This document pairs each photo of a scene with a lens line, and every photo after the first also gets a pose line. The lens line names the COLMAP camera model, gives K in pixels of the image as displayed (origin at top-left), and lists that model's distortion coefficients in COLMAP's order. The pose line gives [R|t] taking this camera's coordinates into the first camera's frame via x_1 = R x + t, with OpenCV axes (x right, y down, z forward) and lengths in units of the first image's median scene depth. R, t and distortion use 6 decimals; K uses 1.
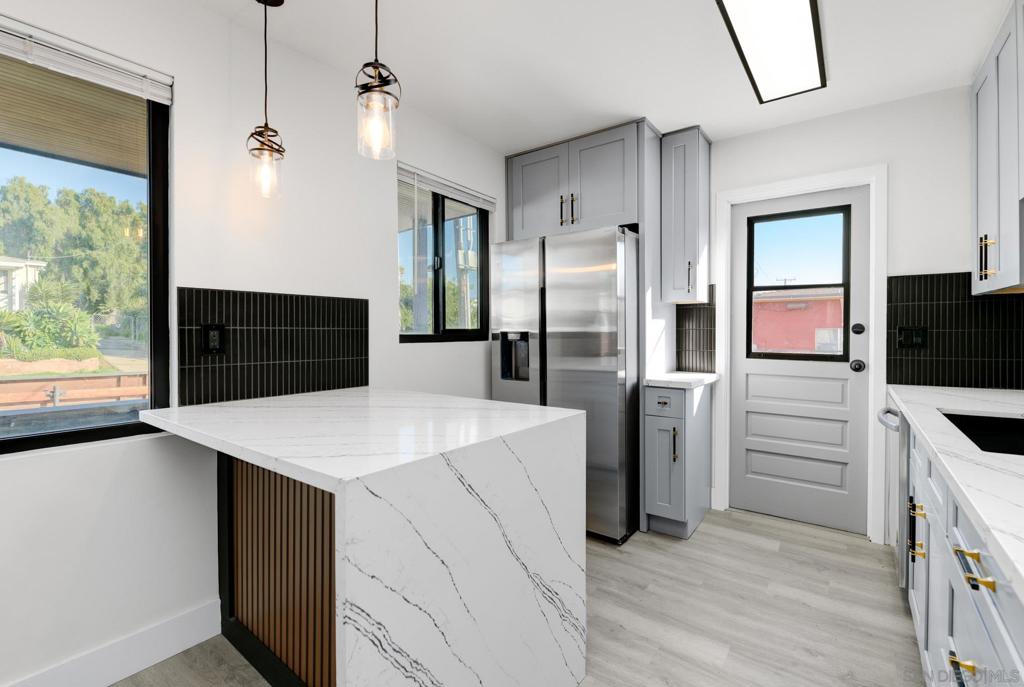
lens RADIAL K [[458.0, 0, 529.4], [0, 458.0, 336.3], [0, 0, 1]] dist [-0.000244, -0.000027]
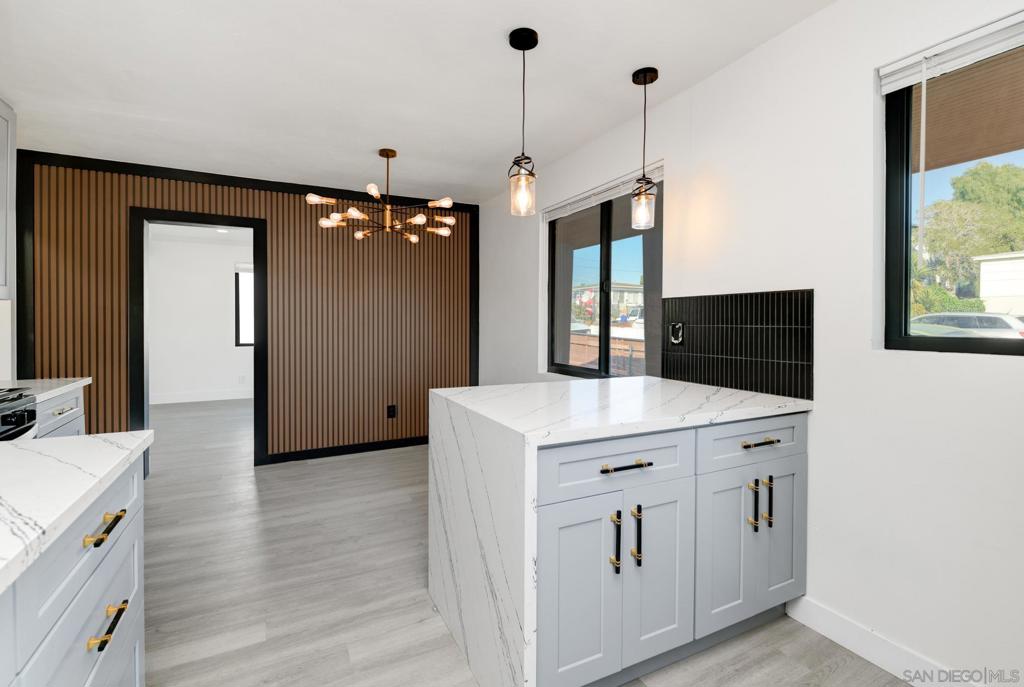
lens RADIAL K [[458.6, 0, 511.8], [0, 458.6, 321.6], [0, 0, 1]] dist [0.000123, 0.000033]
pose [[-0.461955, -0.001357, -0.886902, 0.488590], [-0.014768, 0.999872, 0.006162, -0.019171], [0.886780, 0.015944, -0.461916, 0.779124]]
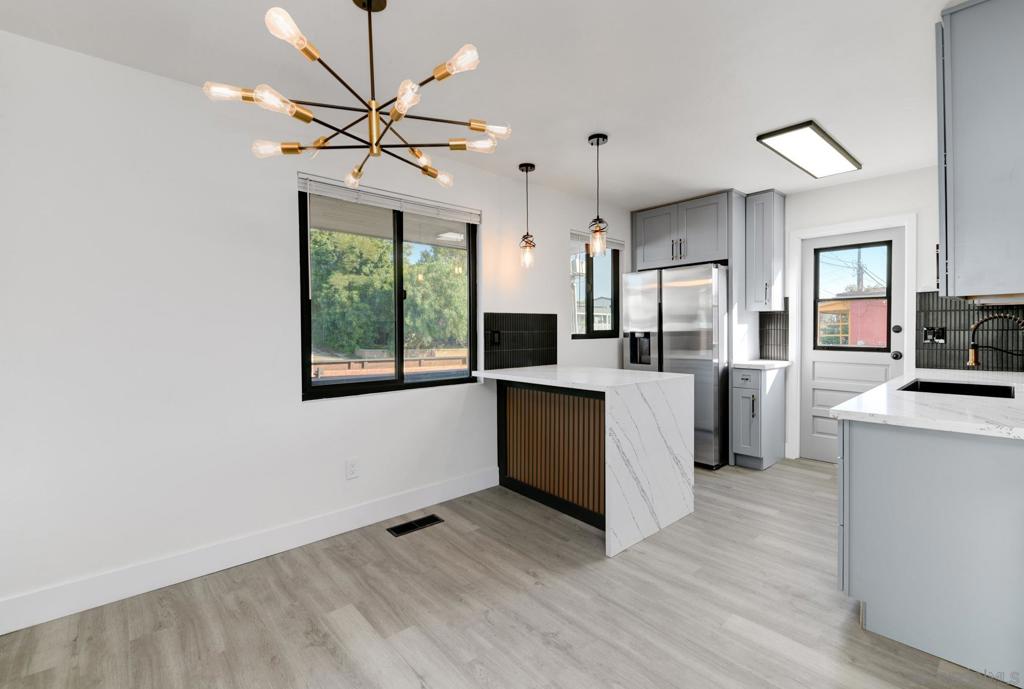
lens RADIAL K [[459.0, 0, 511.8], [0, 459.0, 337.8], [0, 0, 1]] dist [0.000451, -0.000054]
pose [[0.973455, -0.001945, -0.228871, -0.105780], [0.004592, 0.999929, 0.011035, -0.010166], [0.228834, -0.011793, 0.973394, -0.618689]]
